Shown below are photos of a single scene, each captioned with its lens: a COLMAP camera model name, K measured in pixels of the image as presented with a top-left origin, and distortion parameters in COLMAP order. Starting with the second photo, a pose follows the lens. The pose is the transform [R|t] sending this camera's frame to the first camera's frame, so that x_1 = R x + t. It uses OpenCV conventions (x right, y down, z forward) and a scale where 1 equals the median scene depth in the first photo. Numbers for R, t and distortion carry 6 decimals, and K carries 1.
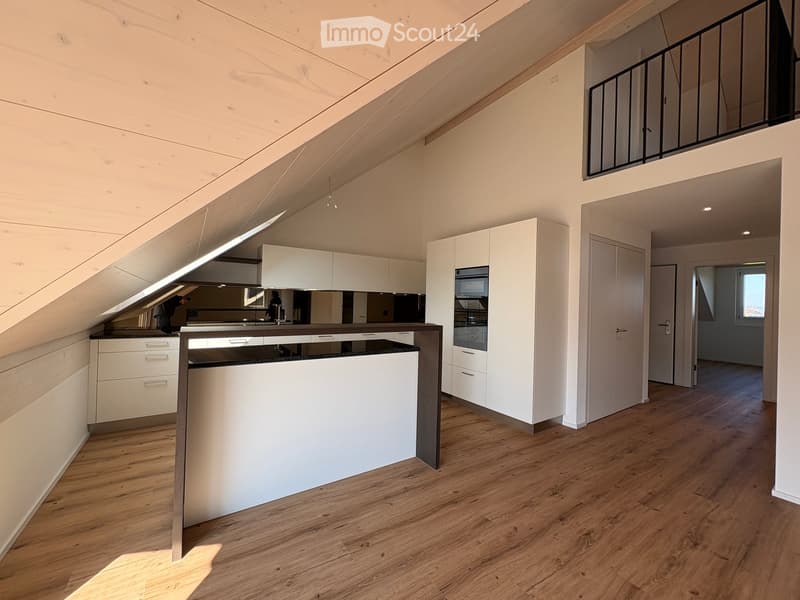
lens RADIAL K [[310.8, 0, 397.4], [0, 310.8, 310.1], [0, 0, 1]] dist [-0.024844, -0.000137]
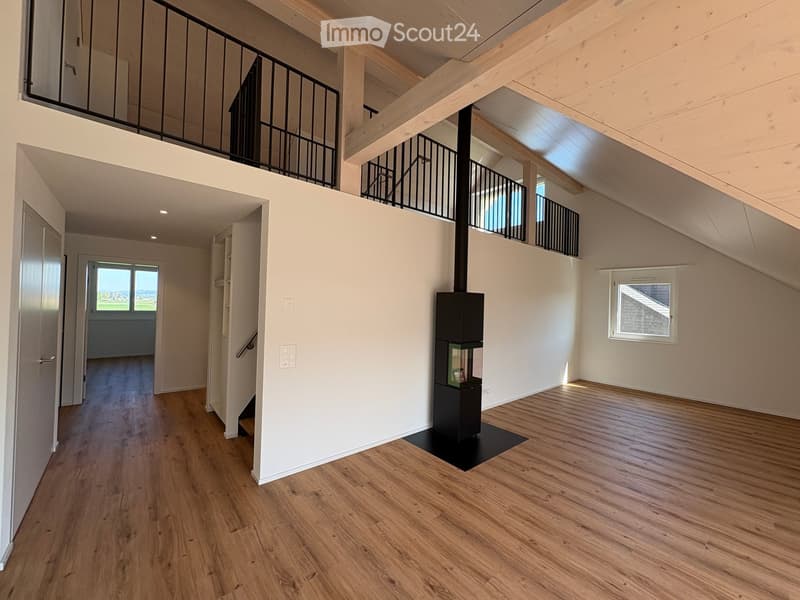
lens RADIAL K [[319.5, 0, 400.0], [0, 319.5, 300.0], [0, 0, 1]] dist [0.000826, 0.000102]
pose [[-0.131005, -0.013348, 0.991292, -0.046945], [-0.016255, 0.999804, 0.011315, -0.108702], [-0.991248, -0.014631, -0.131197, 0.511114]]
